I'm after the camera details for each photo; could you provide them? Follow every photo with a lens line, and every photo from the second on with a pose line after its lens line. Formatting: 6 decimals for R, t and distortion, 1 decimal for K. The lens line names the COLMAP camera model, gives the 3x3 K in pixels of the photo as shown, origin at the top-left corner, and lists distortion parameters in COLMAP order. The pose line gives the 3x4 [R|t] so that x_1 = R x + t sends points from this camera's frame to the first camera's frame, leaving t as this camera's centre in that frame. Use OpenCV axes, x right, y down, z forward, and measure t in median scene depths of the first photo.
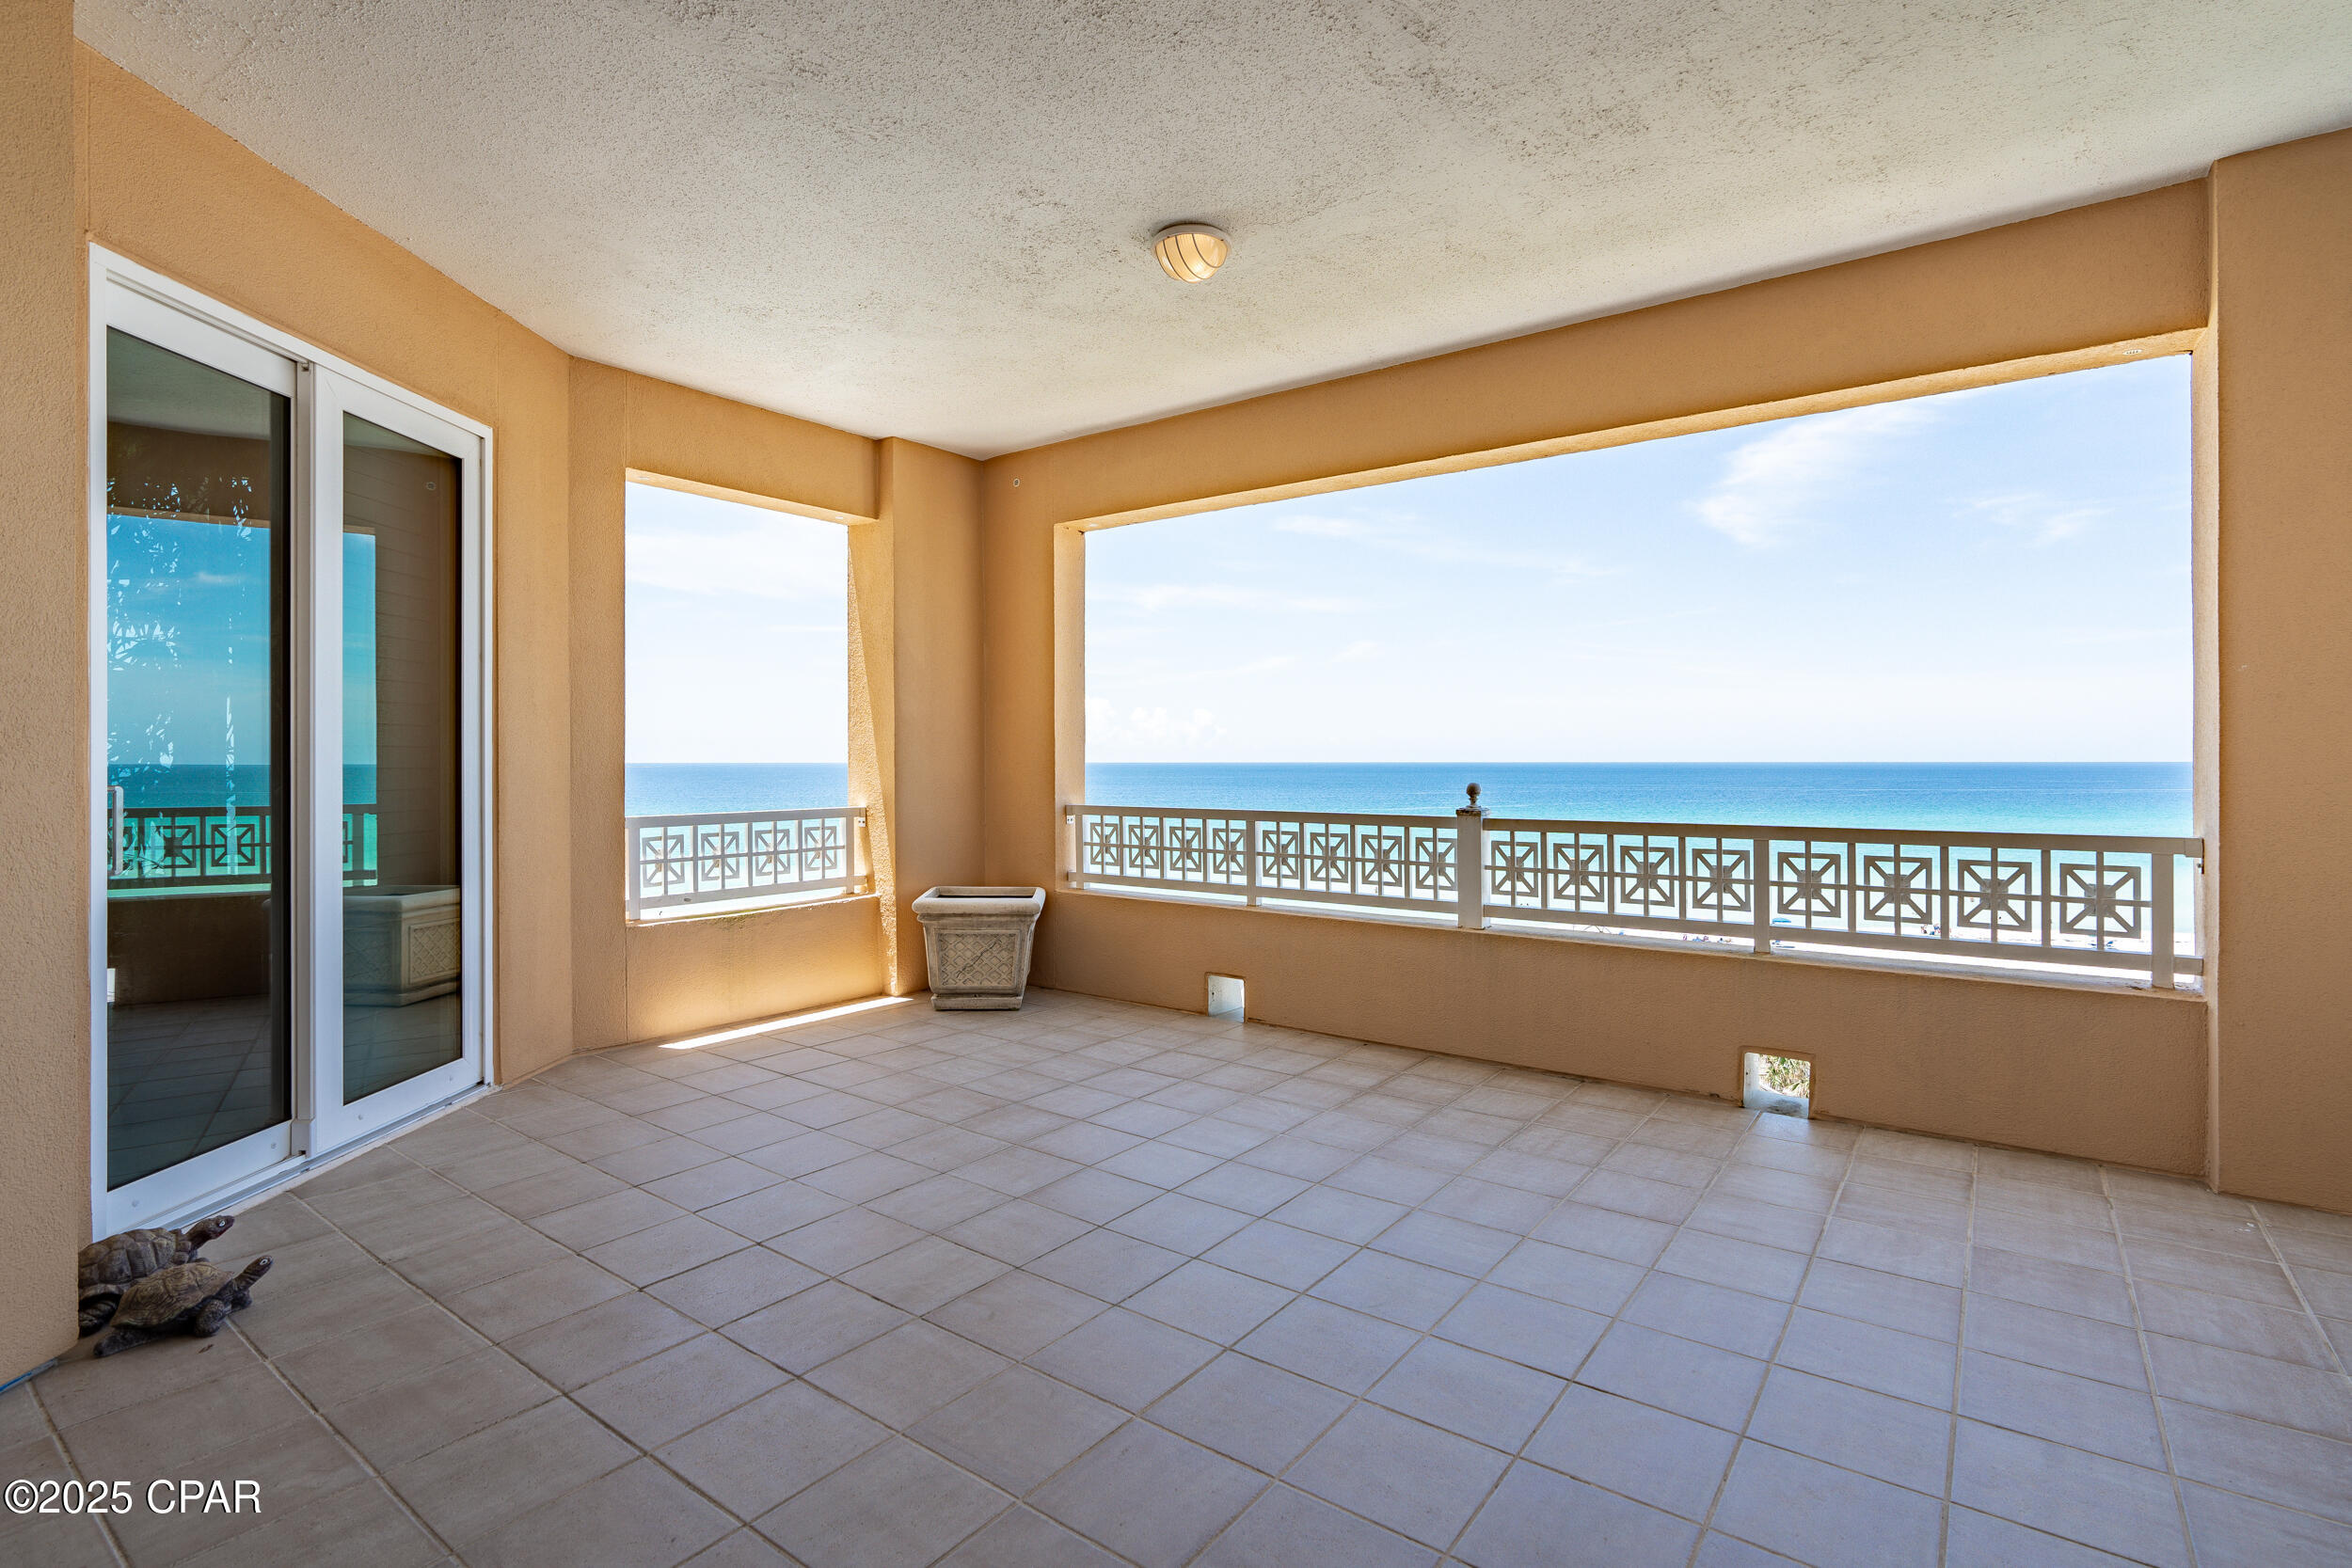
lens RADIAL K [[1123.4, 0, 1178.9], [0, 1123.4, 759.5], [0, 0, 1]] dist [-0.001807, 0.000249]
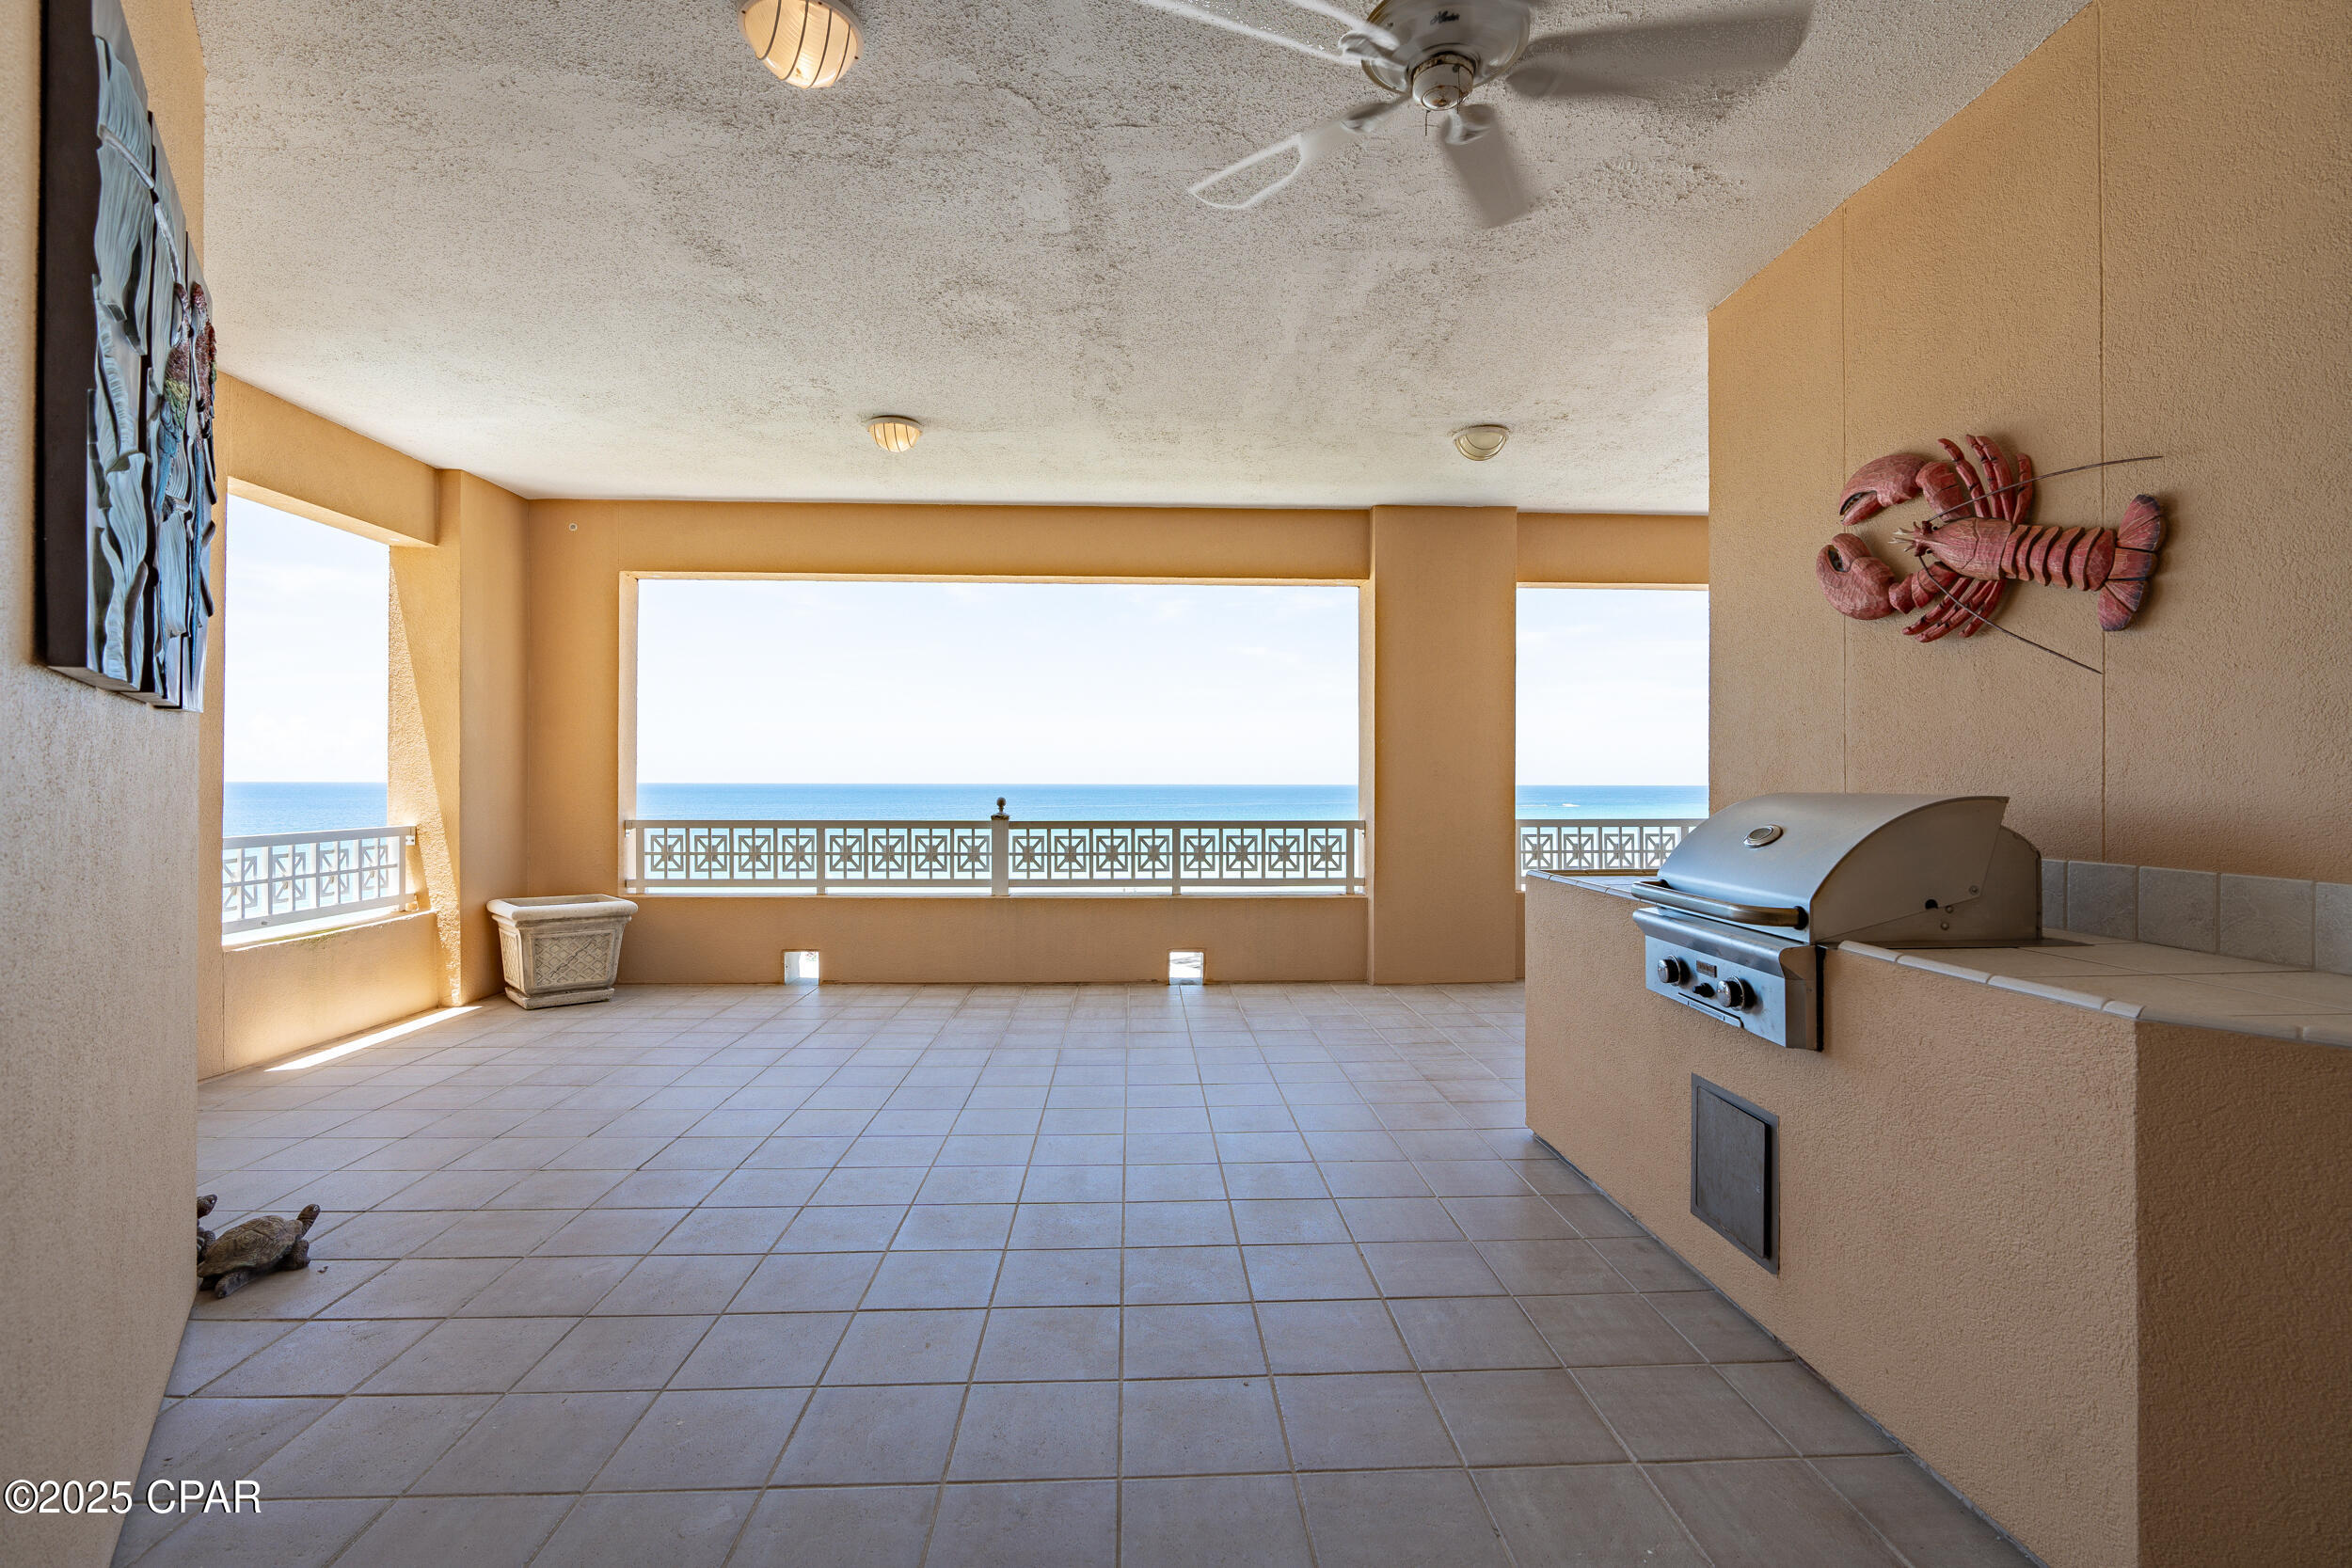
lens RADIAL K [[1067.9, 0, 1180.9], [0, 1067.9, 772.0], [0, 0, 1]] dist [-0.003564, 0.000458]
pose [[0.771600, 0.009403, 0.636039, -0.446908], [-0.004472, 0.999946, -0.009358, -0.000494], [-0.636092, 0.004376, 0.771601, -0.232322]]
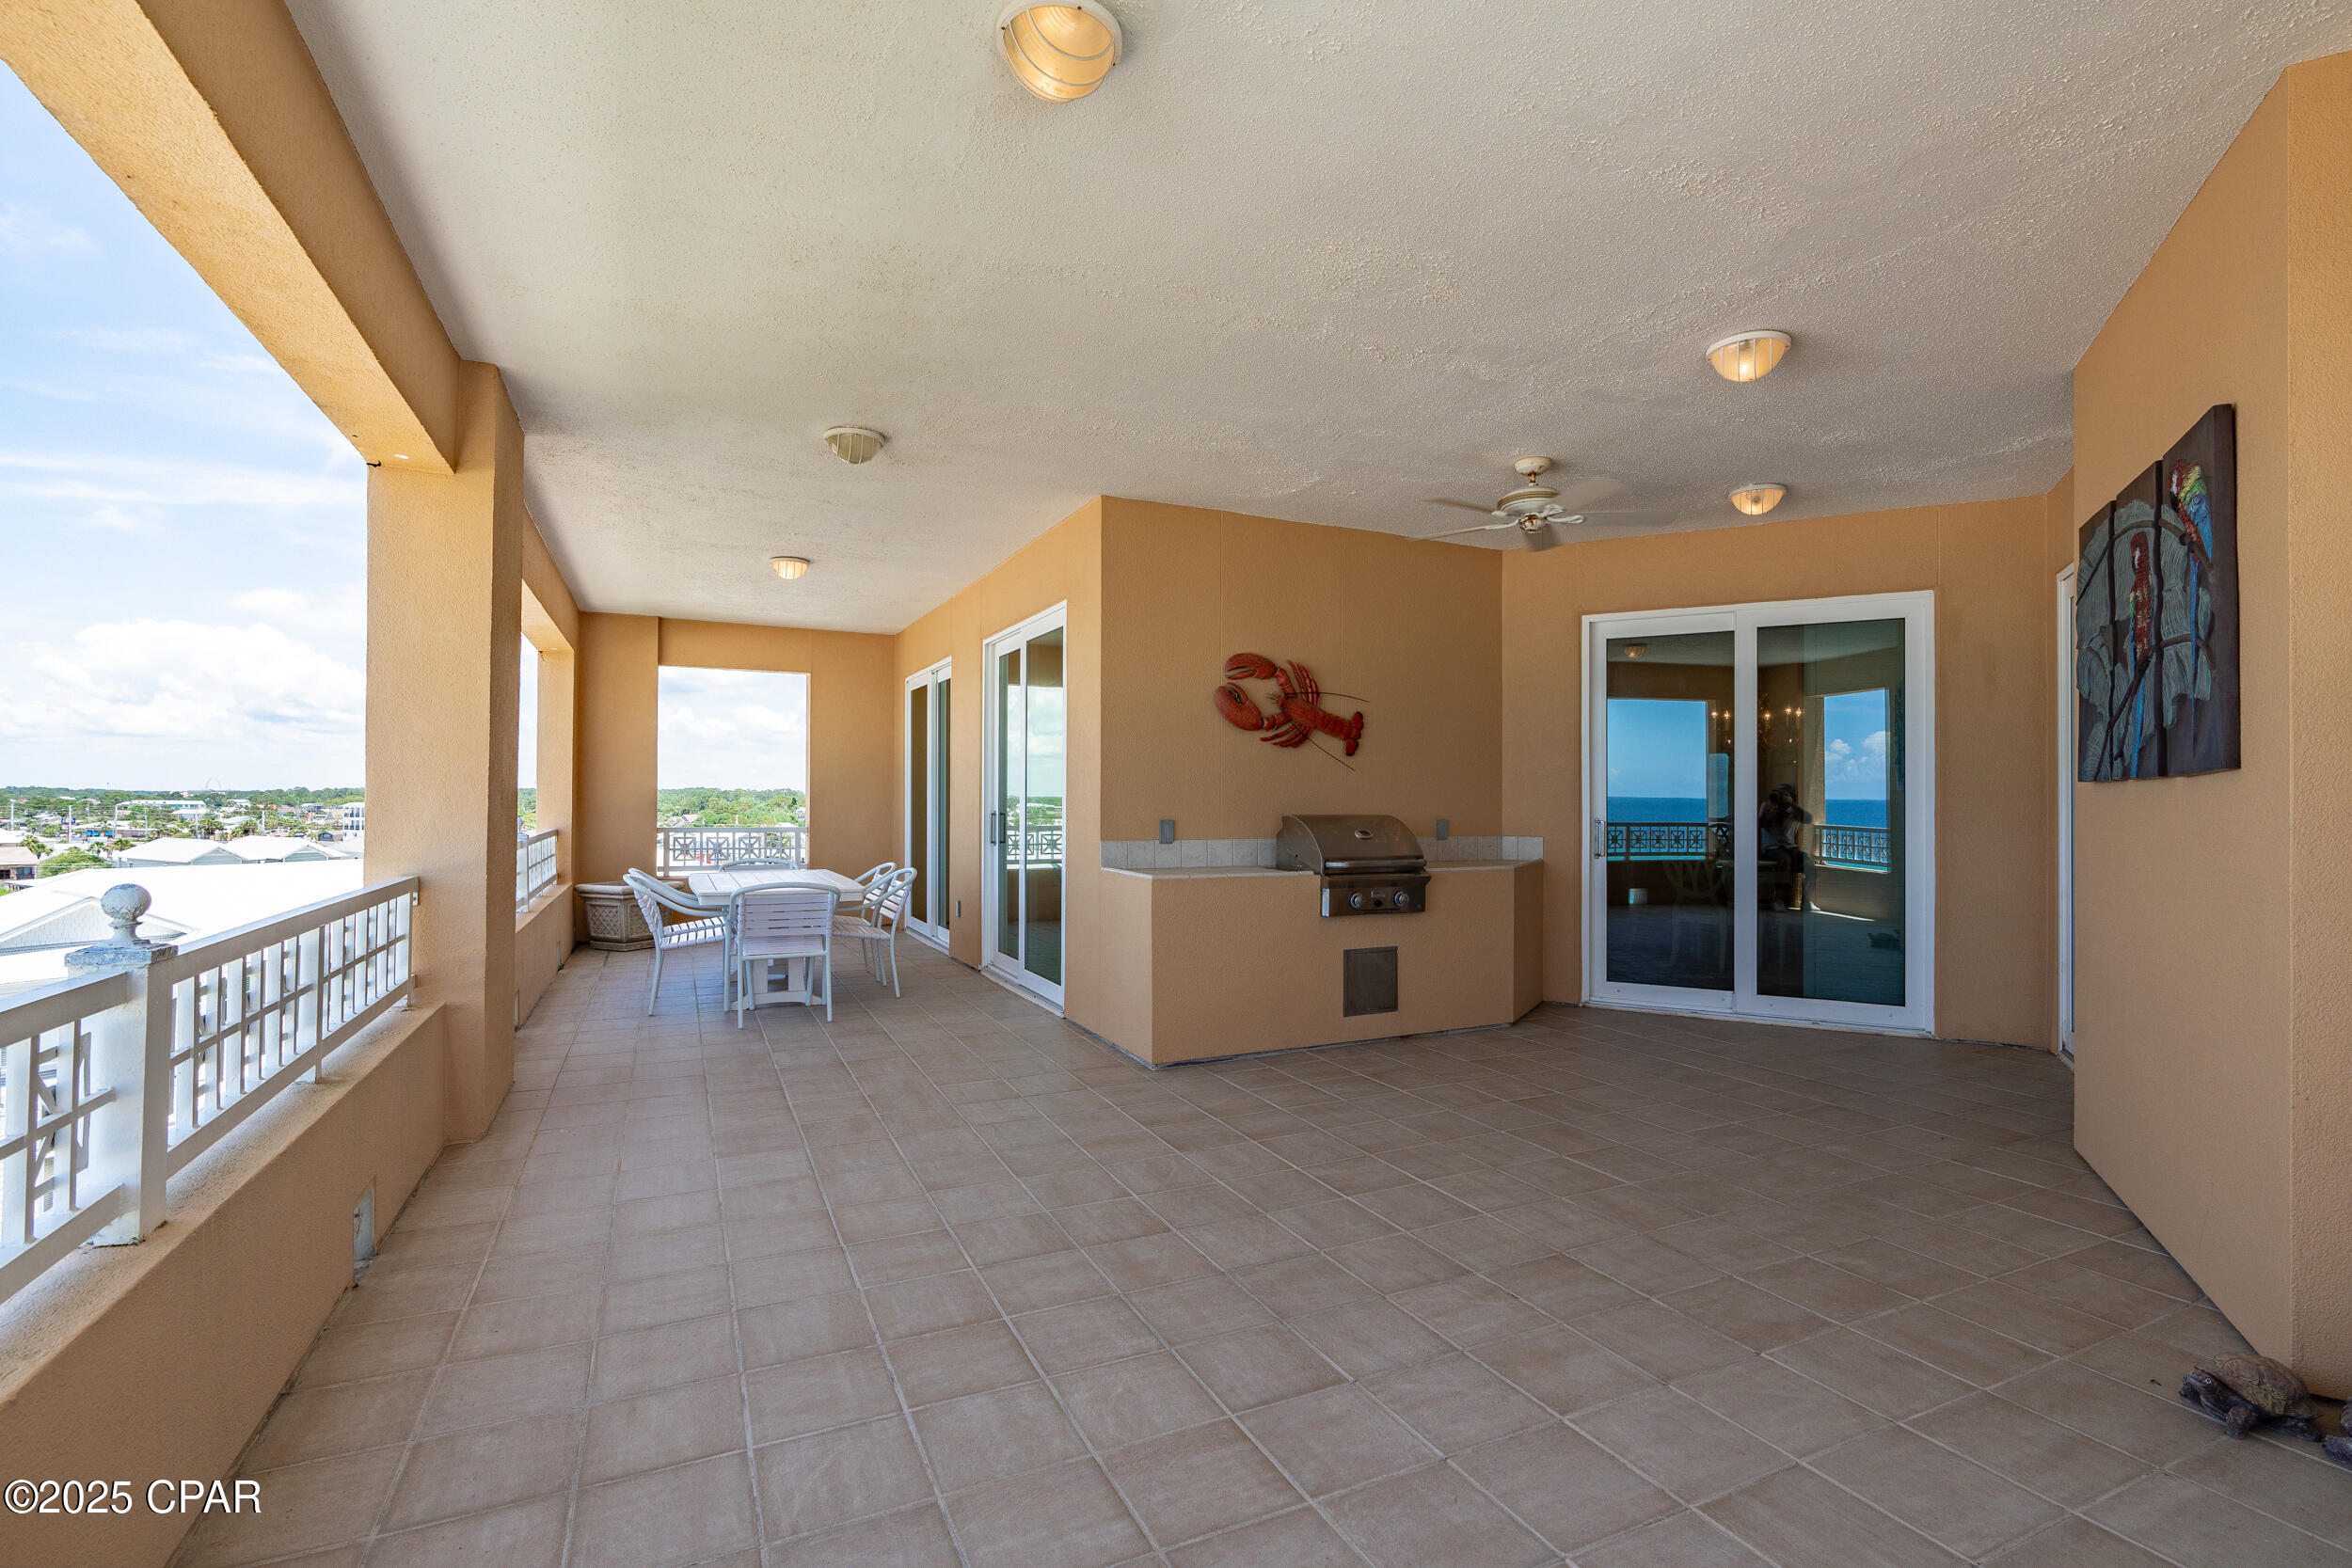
lens RADIAL K [[1067.9, 0, 1180.9], [0, 1067.9, 772.0], [0, 0, 1]] dist [-0.003564, 0.000458]
pose [[-0.885115, 0.007688, 0.465308, -0.260716], [-0.003777, 0.999712, -0.023704, -0.012097], [-0.465356, -0.022738, -0.884831, 1.158594]]
